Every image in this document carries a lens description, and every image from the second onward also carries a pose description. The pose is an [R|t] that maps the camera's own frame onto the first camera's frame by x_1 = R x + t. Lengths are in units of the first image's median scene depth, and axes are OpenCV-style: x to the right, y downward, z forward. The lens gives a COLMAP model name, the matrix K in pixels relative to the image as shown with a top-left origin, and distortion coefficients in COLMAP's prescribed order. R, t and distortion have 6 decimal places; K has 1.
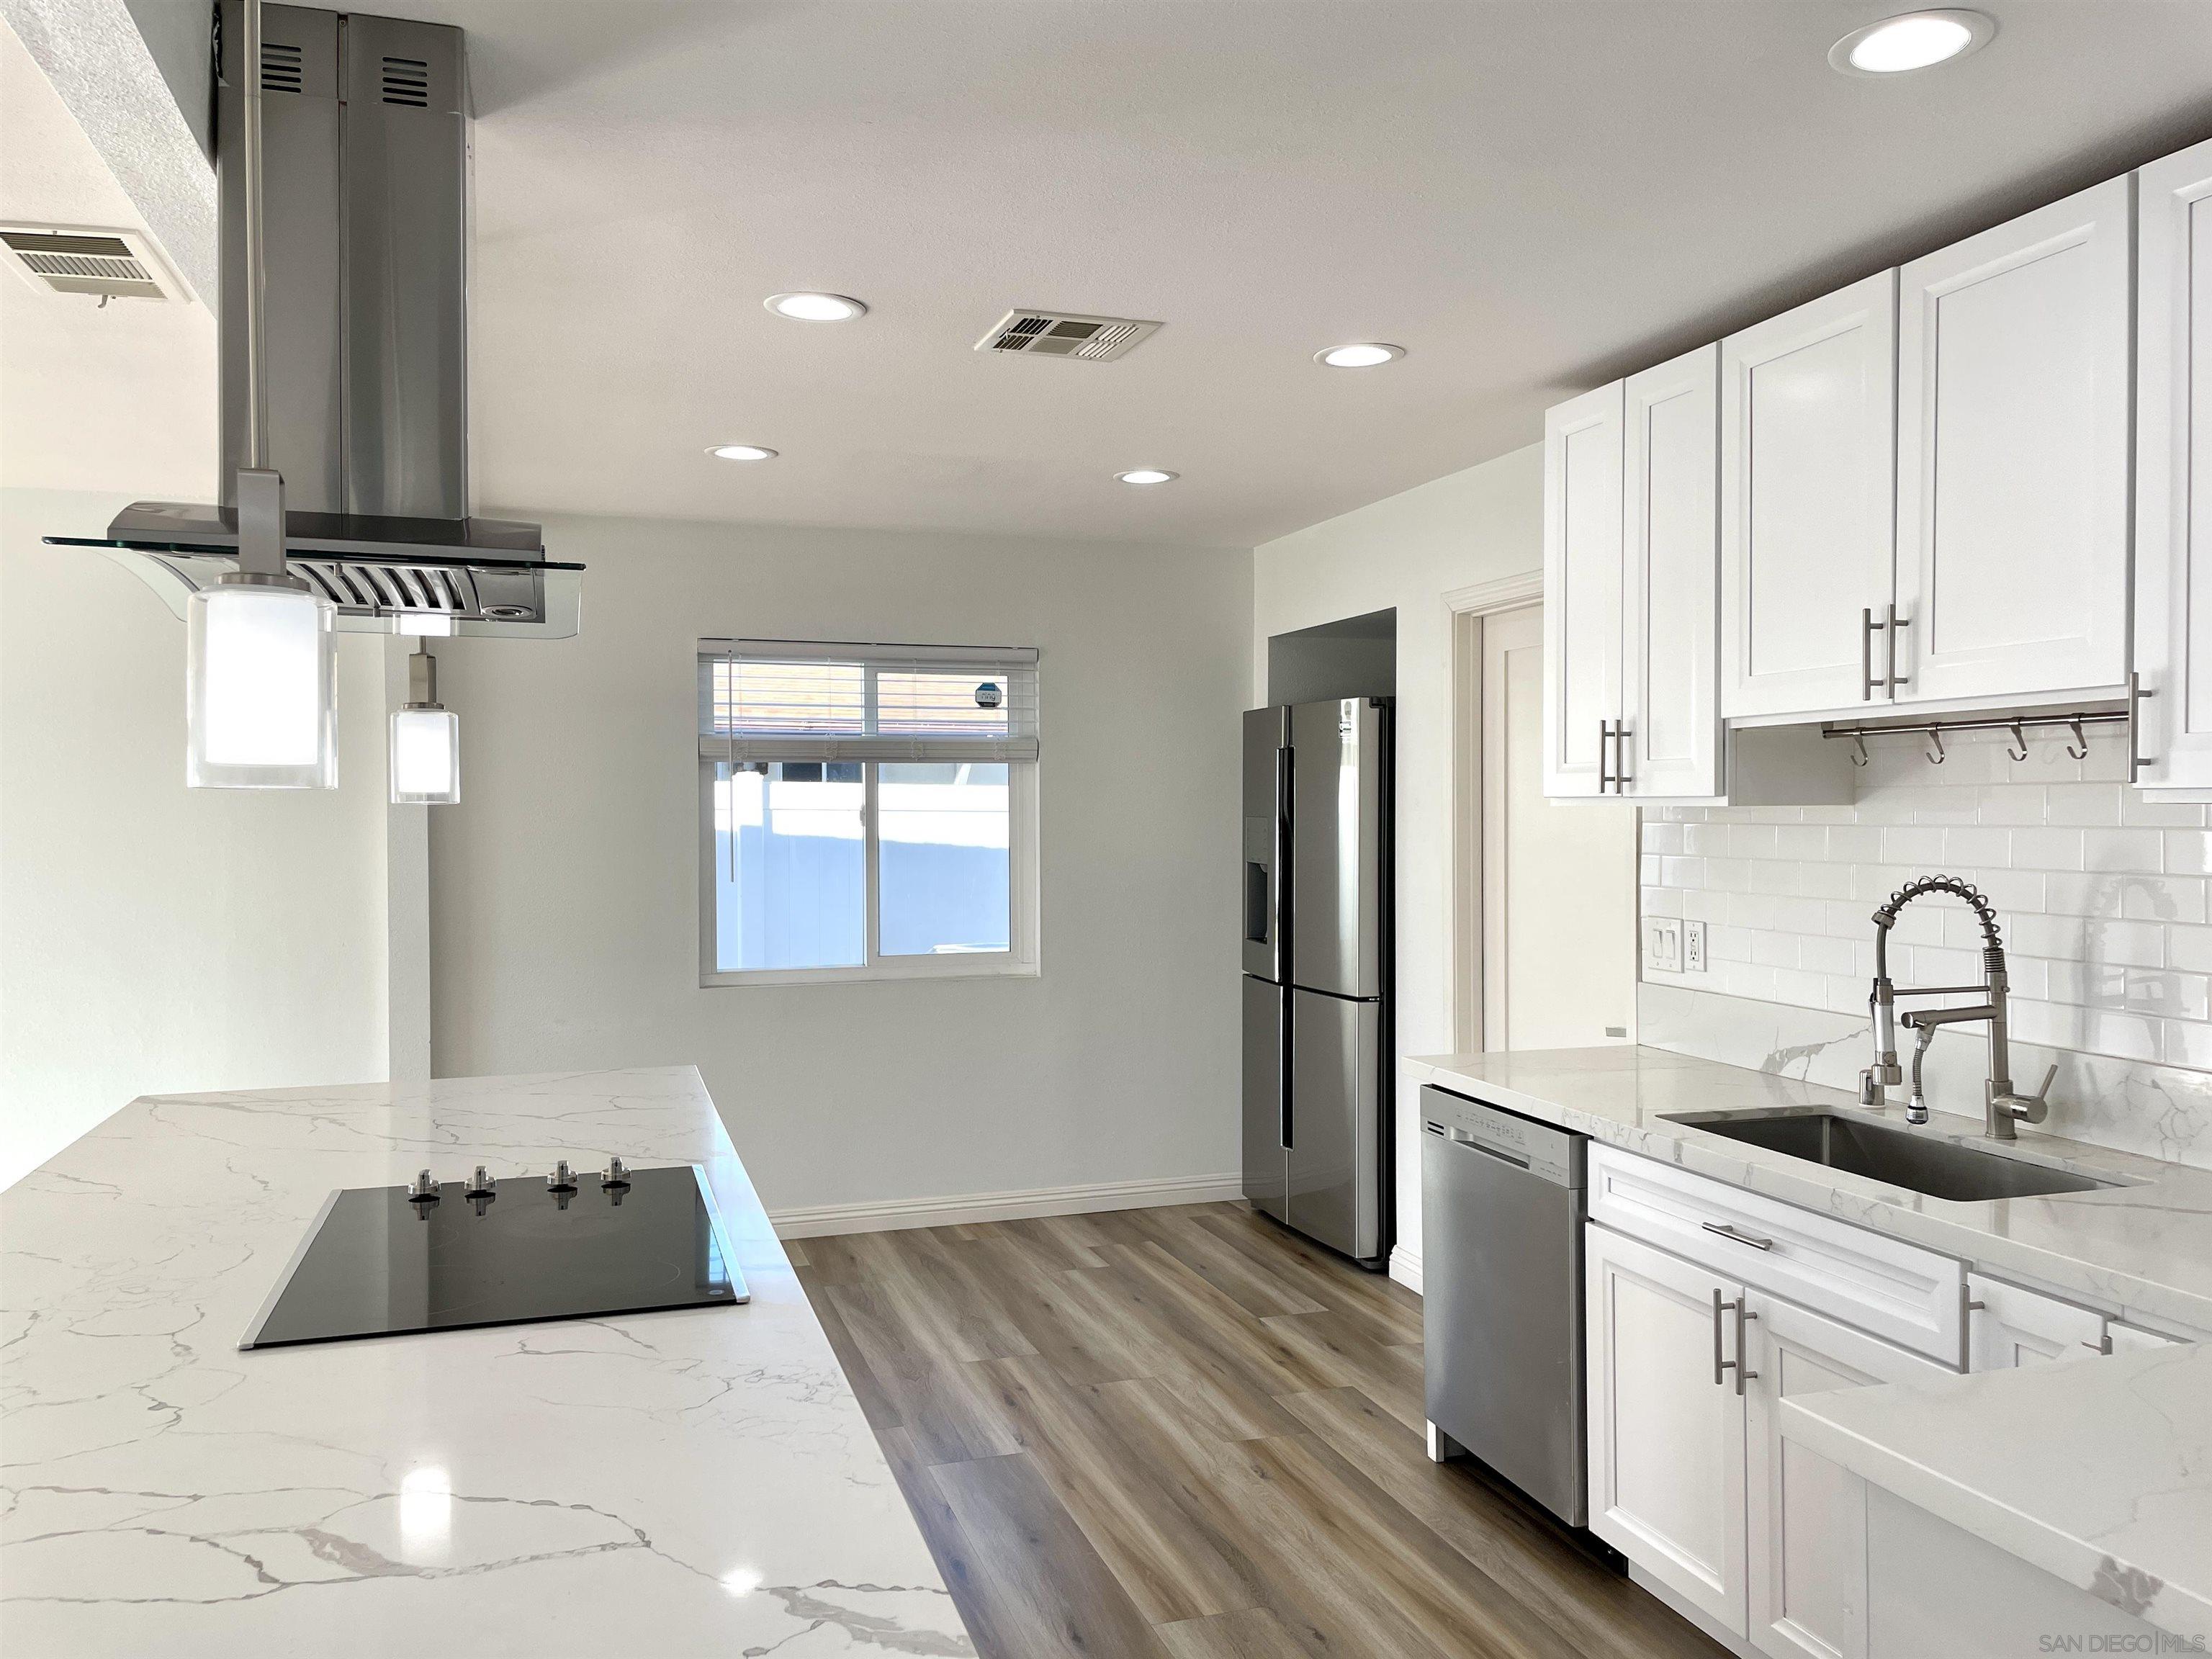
lens RADIAL K [[1685.2, 0, 1111.4], [0, 1685.2, 824.1], [0, 0, 1]] dist [0.034380, -0.030995]
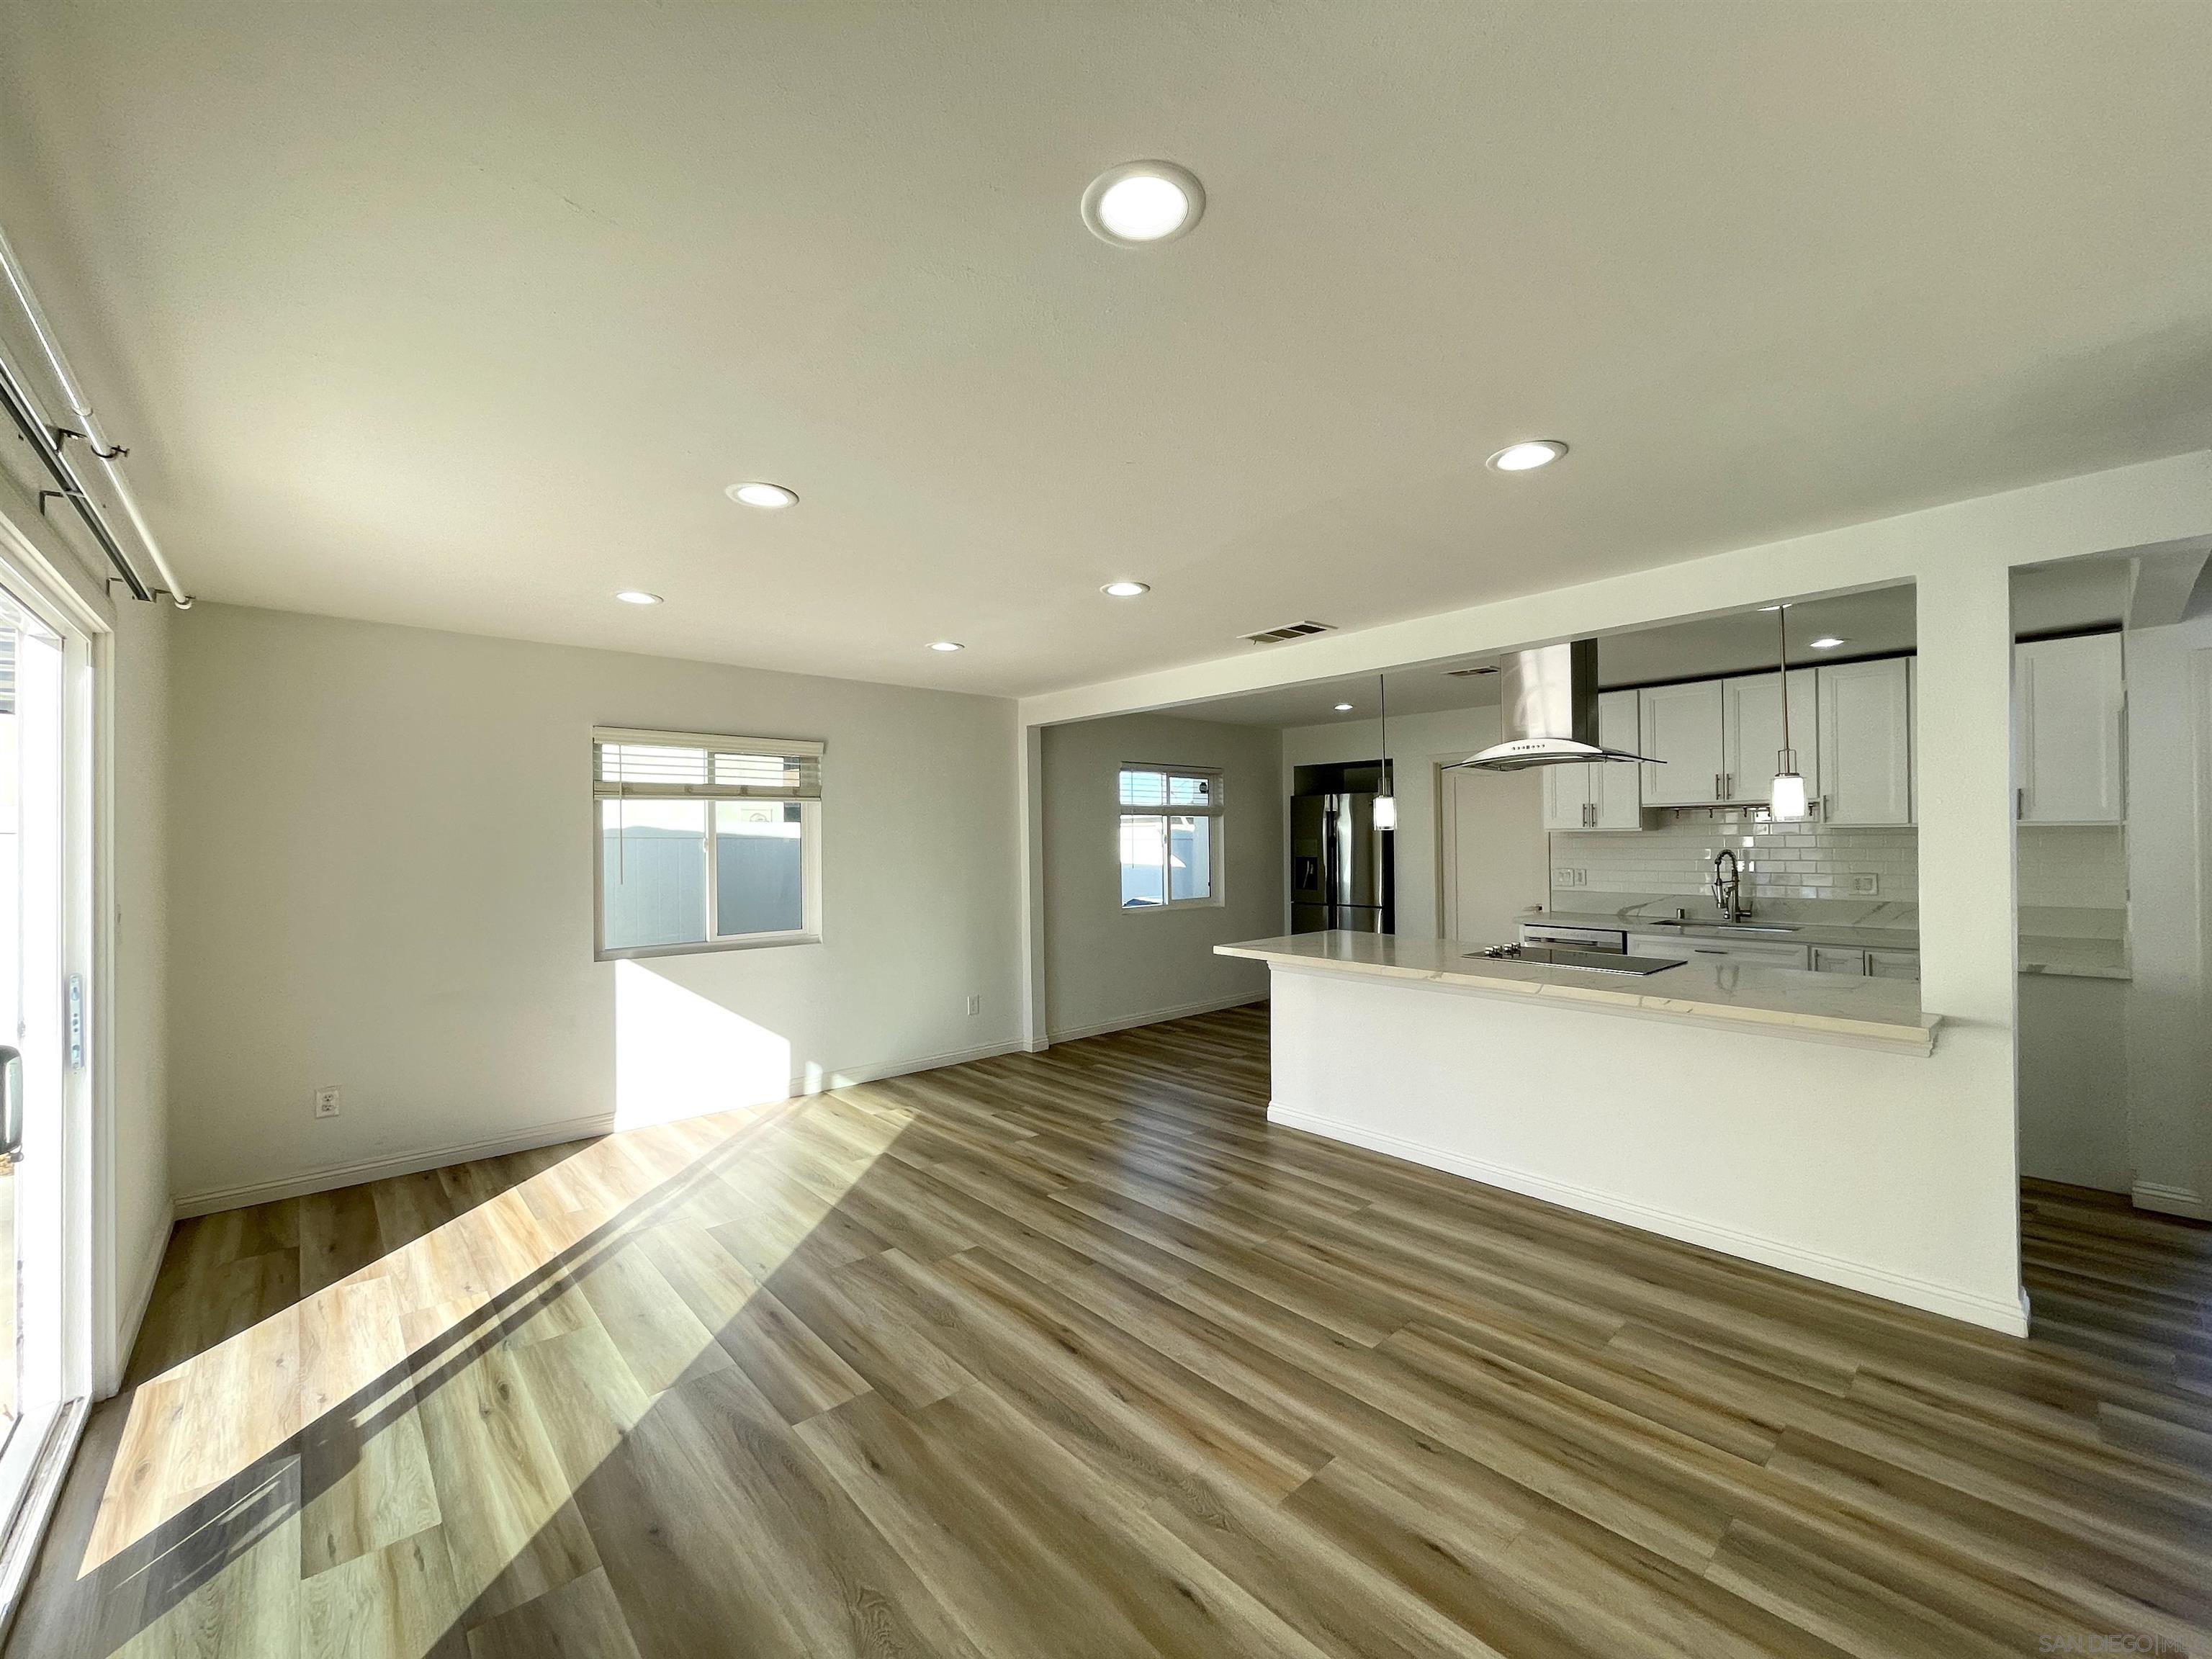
lens RADIAL K [[898.5, 0, 1103.8], [0, 898.5, 833.0], [0, 0, 1]] dist [0.000858, 0.000263]
pose [[0.915257, -0.004523, 0.402845, -1.011163], [0.012760, 0.999761, -0.017765, 0.008370], [-0.402668, 0.021400, 0.915096, -0.141581]]
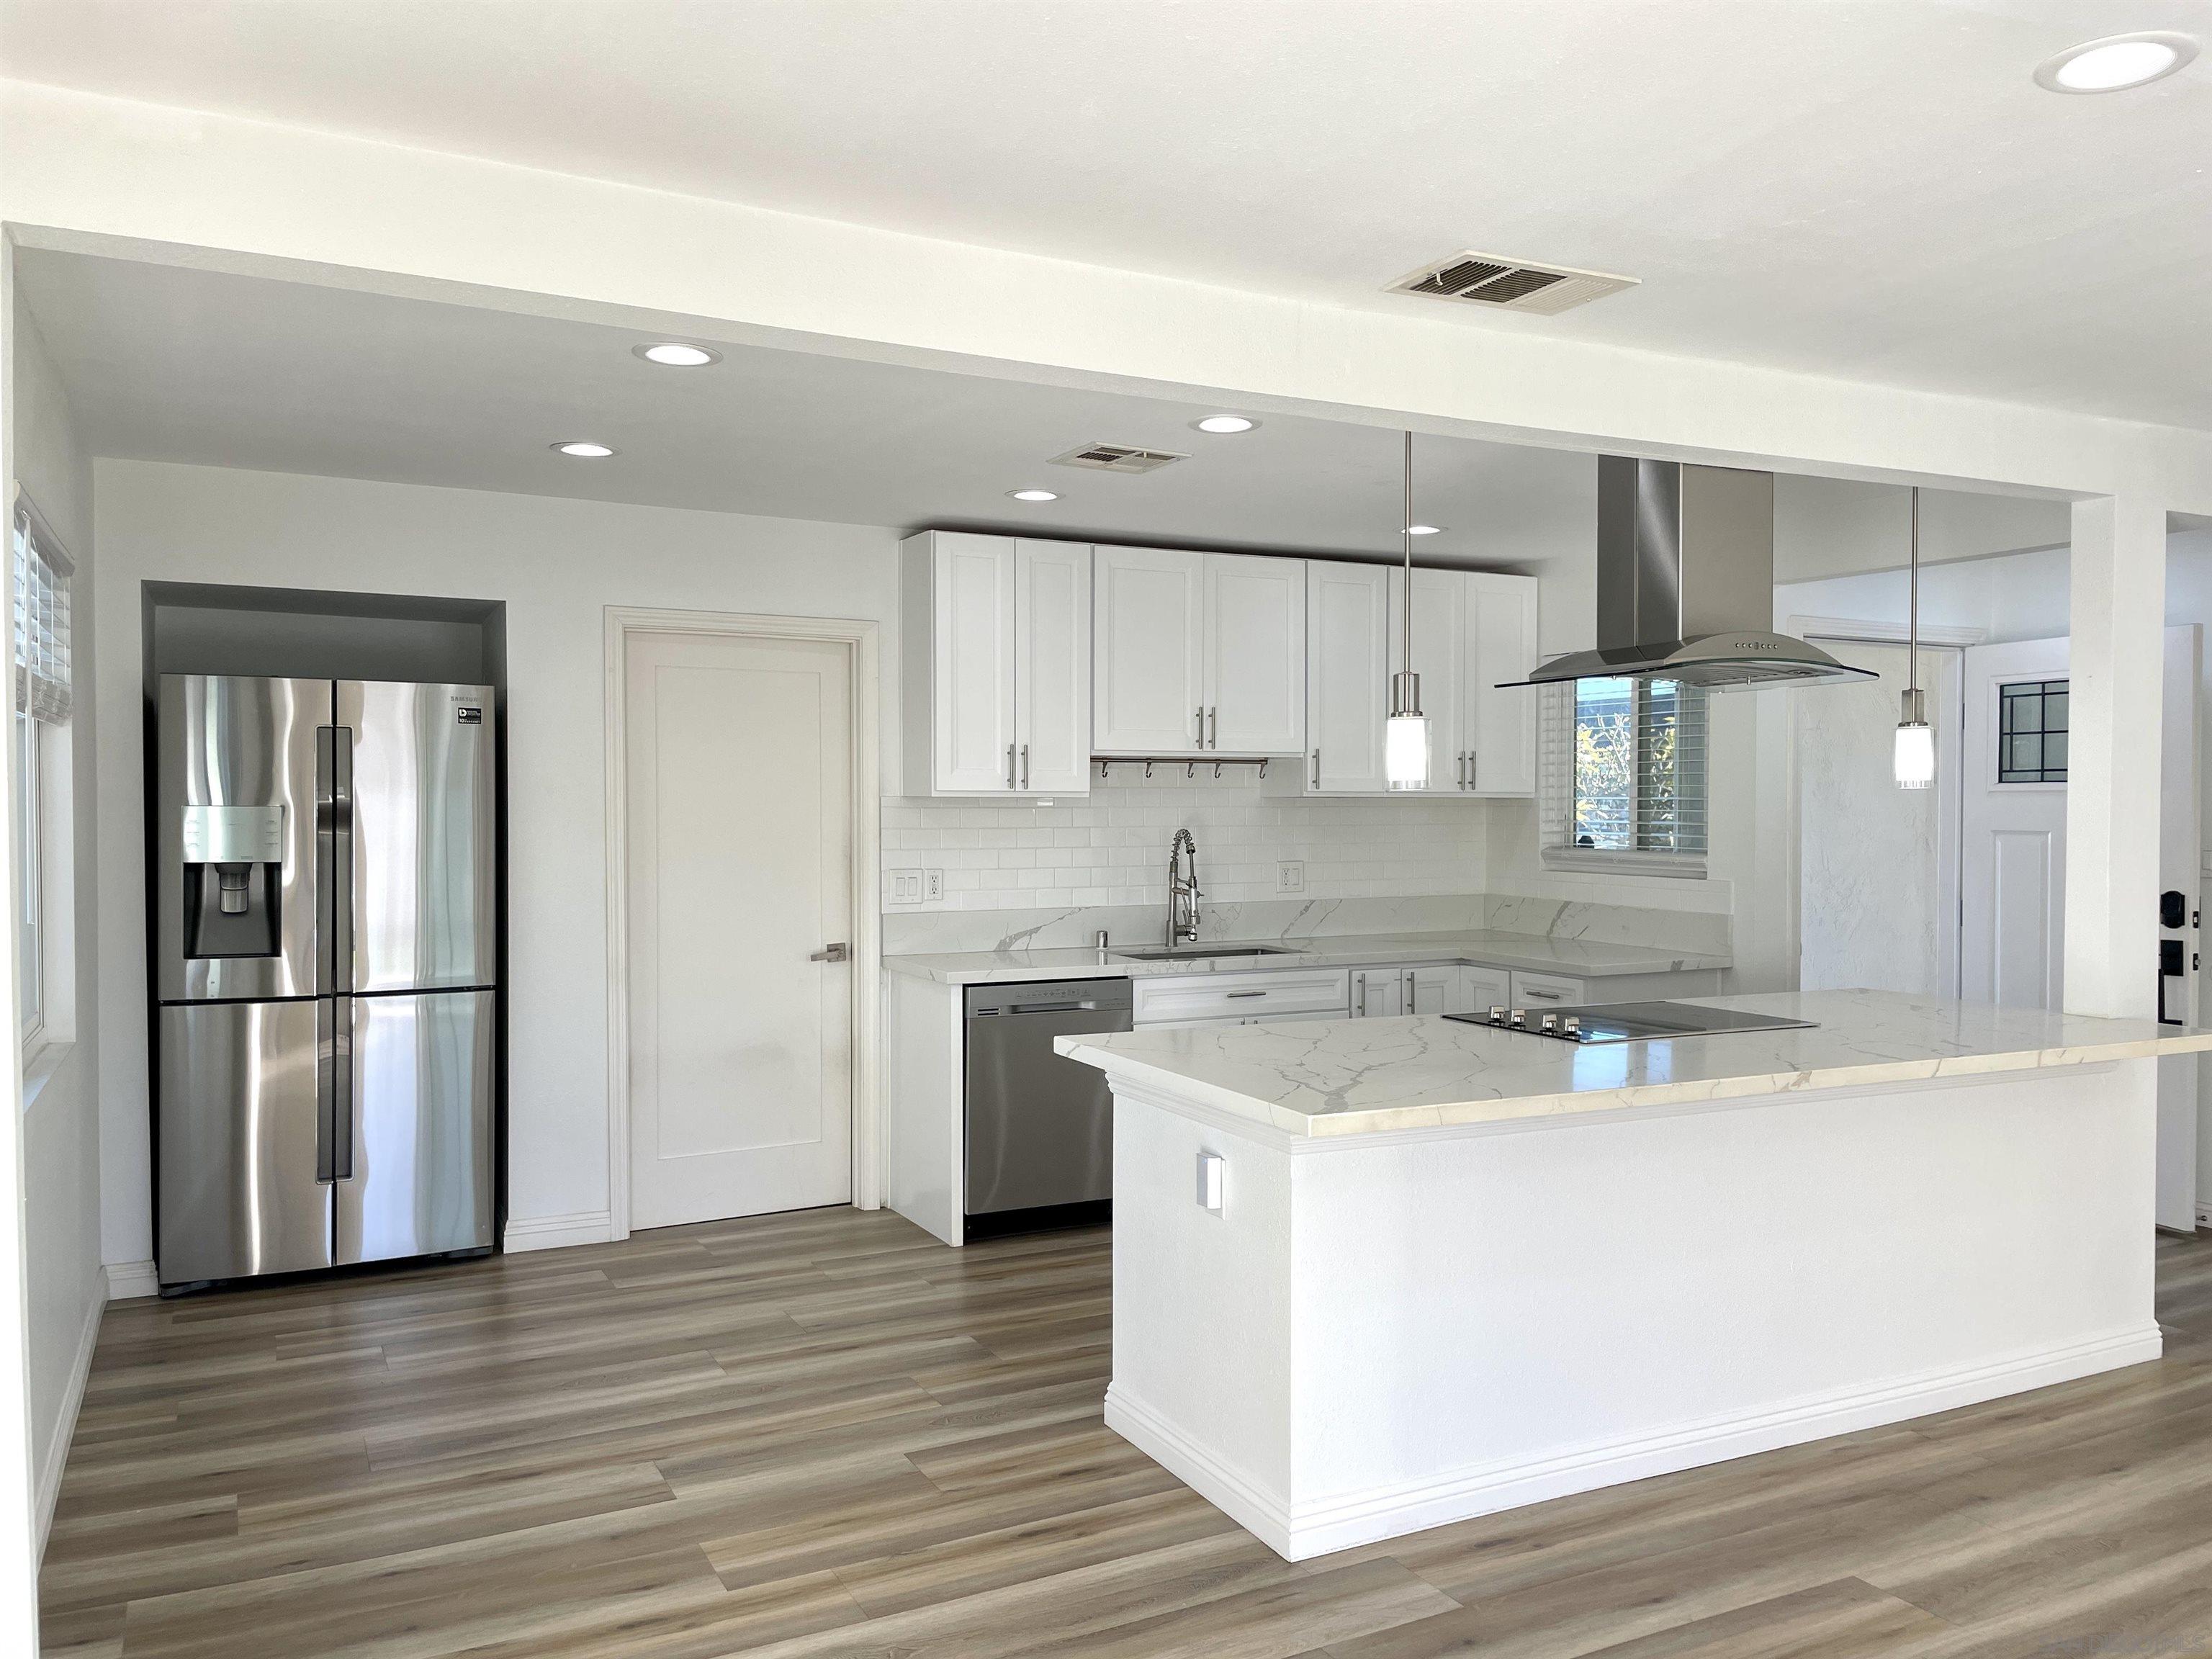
lens RADIAL K [[1685.2, 0, 1104.9], [0, 1685.2, 823.6], [0, 0, 1]] dist [0.034380, -0.030995]
pose [[-0.164768, -0.011385, 0.986267, -1.128731], [0.010279, 0.999859, 0.013259, -0.004604], [-0.986279, 0.012323, -0.164628, 0.997973]]
